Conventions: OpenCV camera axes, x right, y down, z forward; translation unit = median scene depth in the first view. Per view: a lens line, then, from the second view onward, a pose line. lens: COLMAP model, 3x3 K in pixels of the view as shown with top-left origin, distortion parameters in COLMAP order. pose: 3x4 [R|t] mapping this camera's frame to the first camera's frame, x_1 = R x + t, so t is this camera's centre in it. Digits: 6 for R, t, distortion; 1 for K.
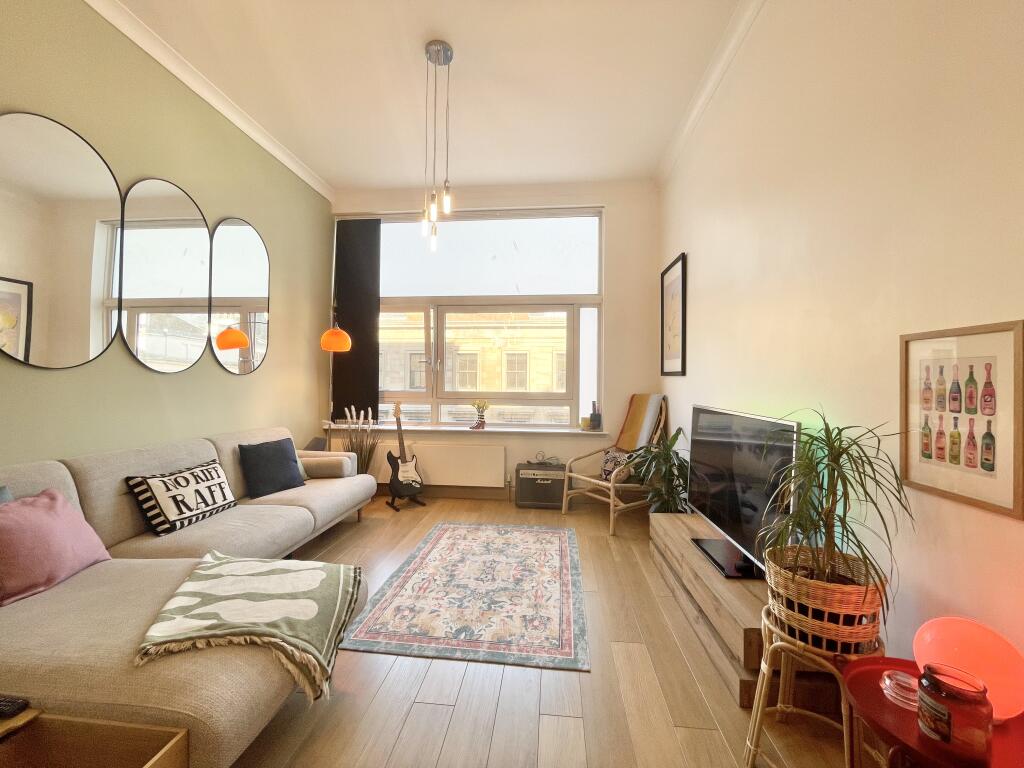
lens RADIAL K [[416.7, 0, 510.8], [0, 416.7, 381.0], [0, 0, 1]] dist [-0.002430, -0.000263]
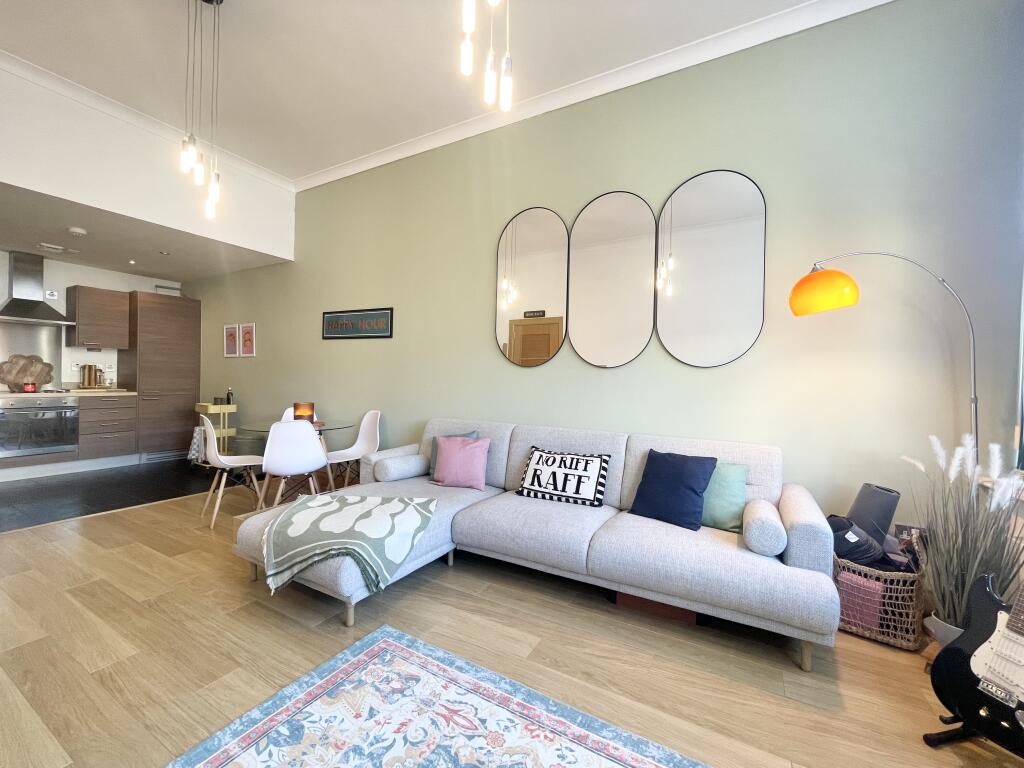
lens RADIAL K [[416.7, 0, 511.0], [0, 416.7, 382.4], [0, 0, 1]] dist [-0.002430, -0.000263]
pose [[-0.397413, -0.010512, -0.917580, 0.273650], [-0.016030, 0.999861, -0.004511, 0.027862], [0.917500, 0.012916, -0.397526, 1.192430]]
